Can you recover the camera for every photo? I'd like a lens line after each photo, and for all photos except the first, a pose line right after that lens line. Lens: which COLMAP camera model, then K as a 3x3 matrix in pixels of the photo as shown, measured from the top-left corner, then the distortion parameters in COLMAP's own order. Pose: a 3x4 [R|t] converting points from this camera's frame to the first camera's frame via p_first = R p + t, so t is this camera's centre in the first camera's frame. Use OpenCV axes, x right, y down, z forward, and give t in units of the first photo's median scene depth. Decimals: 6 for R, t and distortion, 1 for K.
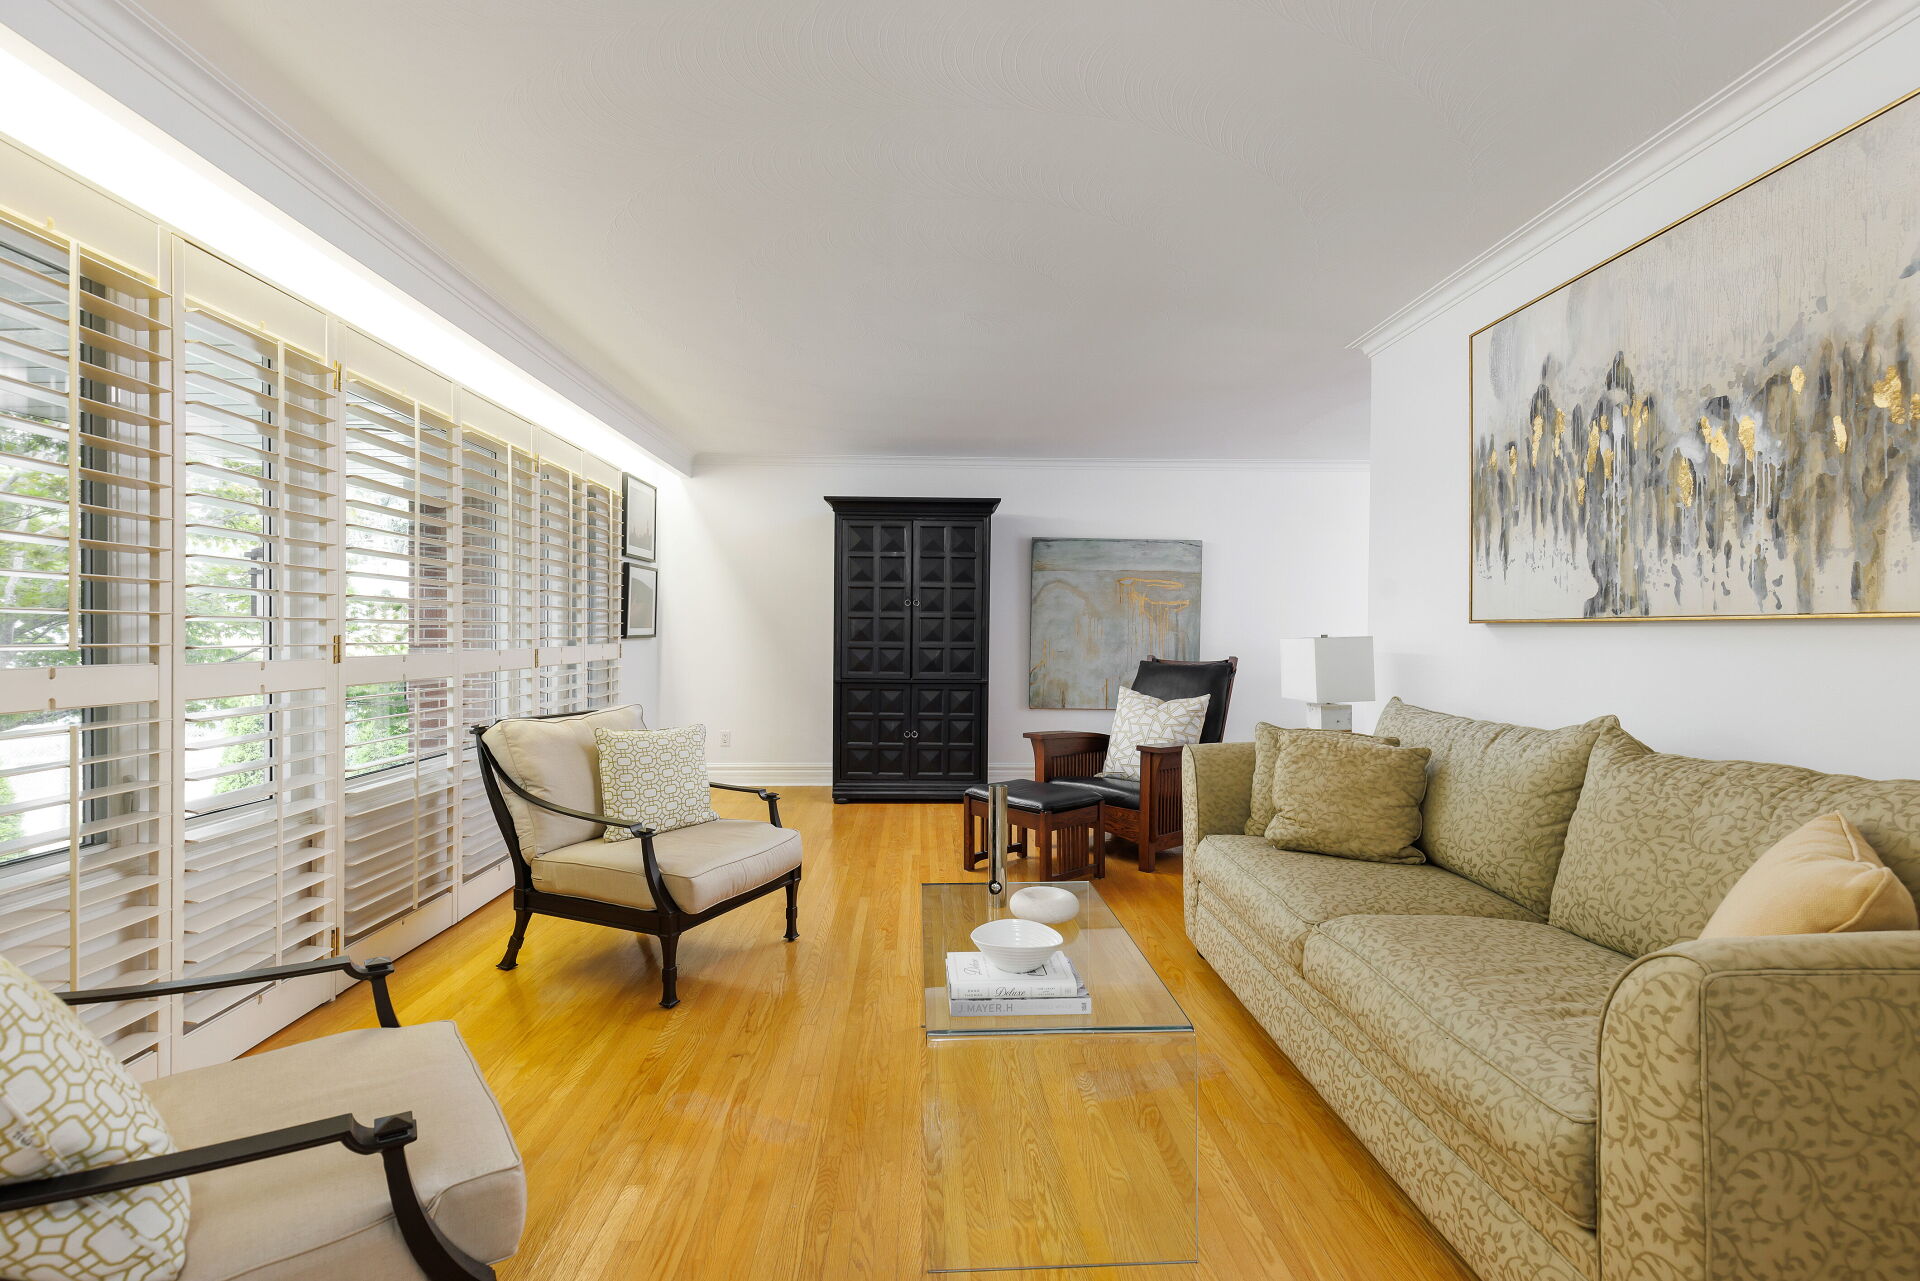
lens RADIAL K [[877.8, 0, 959.6], [0, 877.8, 637.7], [0, 0, 1]] dist [0.005693, 0.000442]
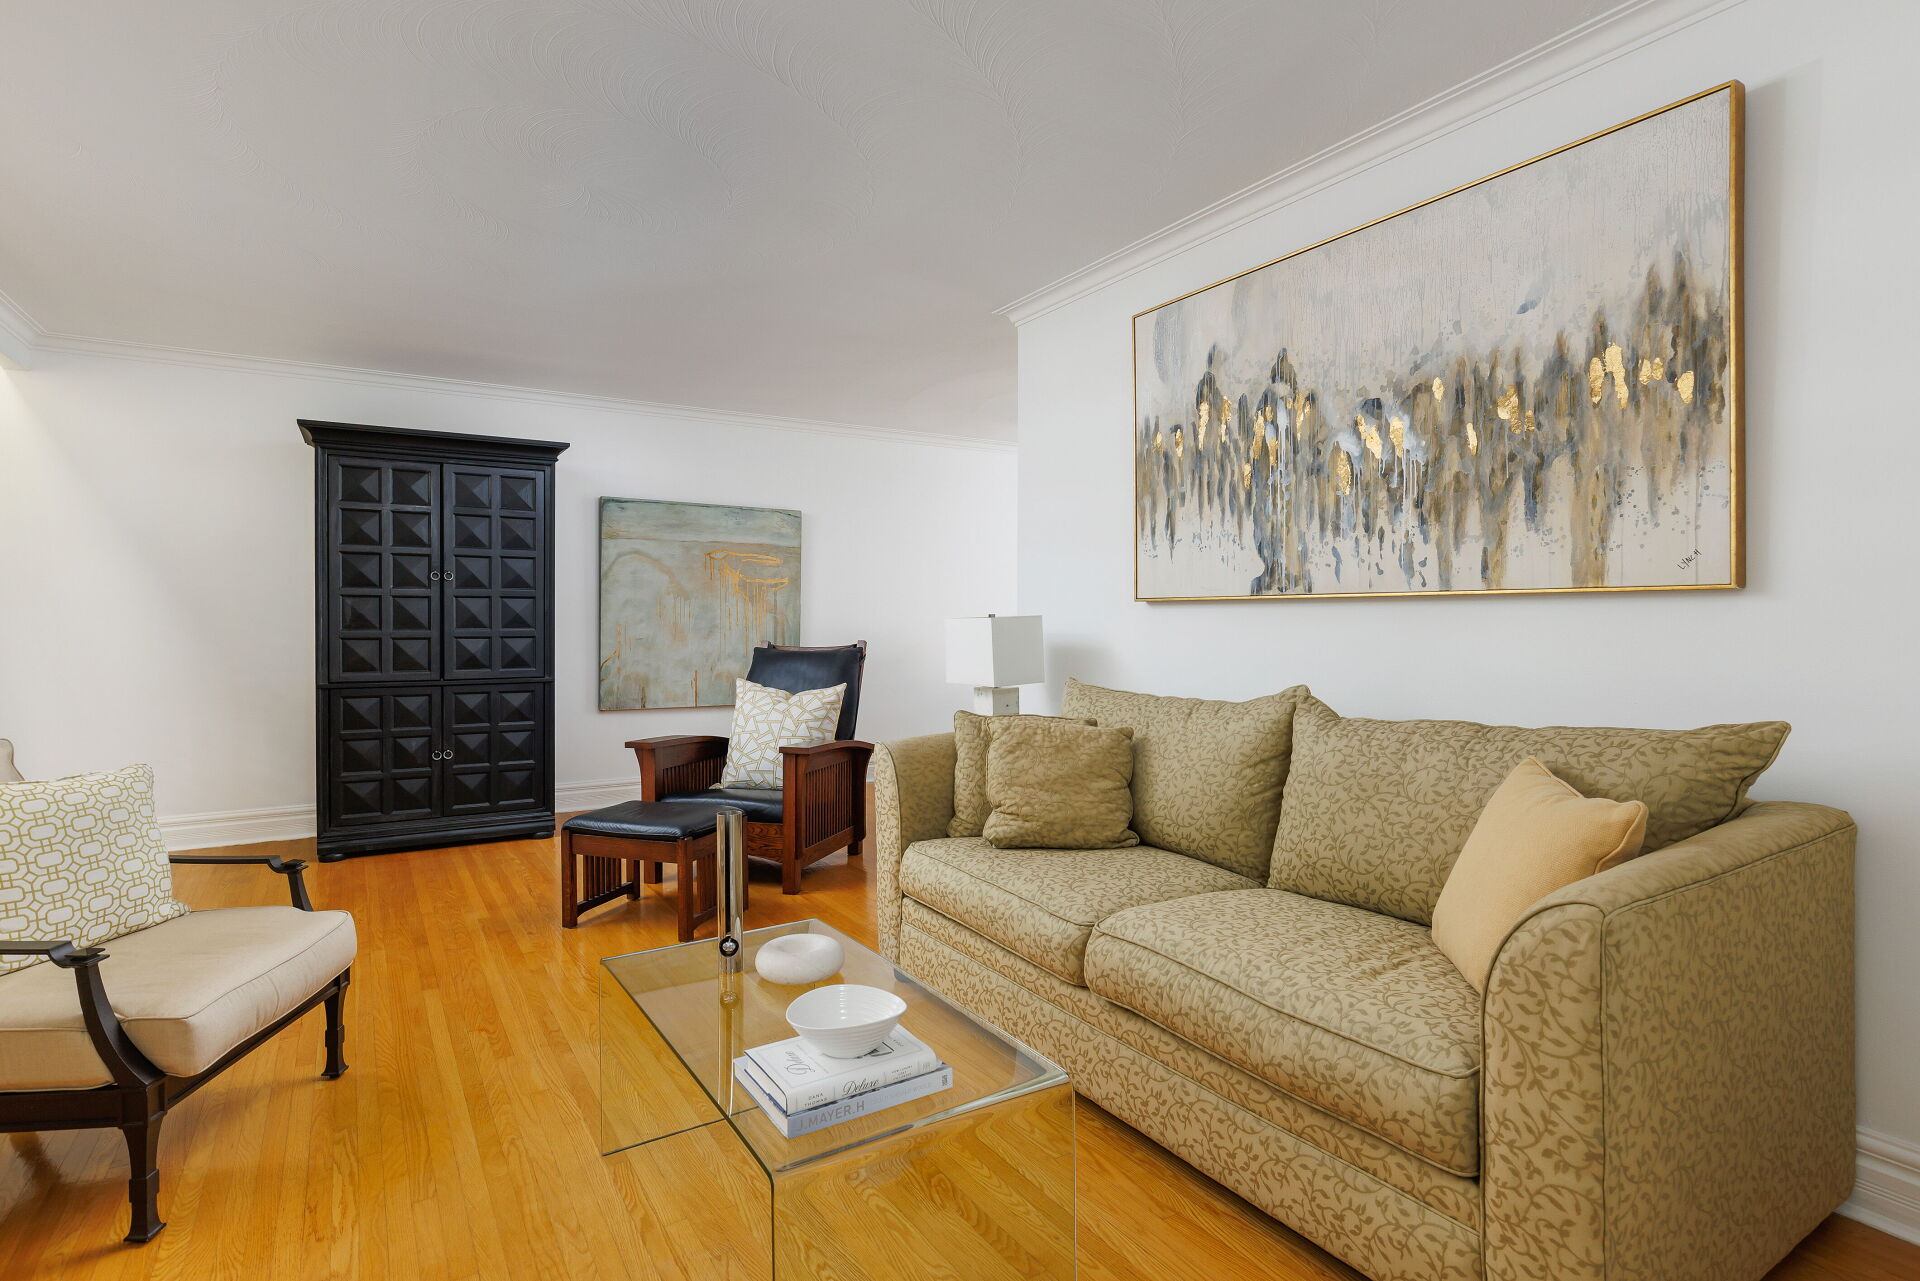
lens RADIAL K [[974.1, 0, 962.9], [0, 974.1, 630.3], [0, 0, 1]] dist [0.000325, -0.003787]
pose [[0.863529, -0.013075, 0.504130, -0.187953], [0.009793, 0.999910, 0.009158, 0.005424], [-0.504205, -0.002971, 0.863579, 0.160340]]
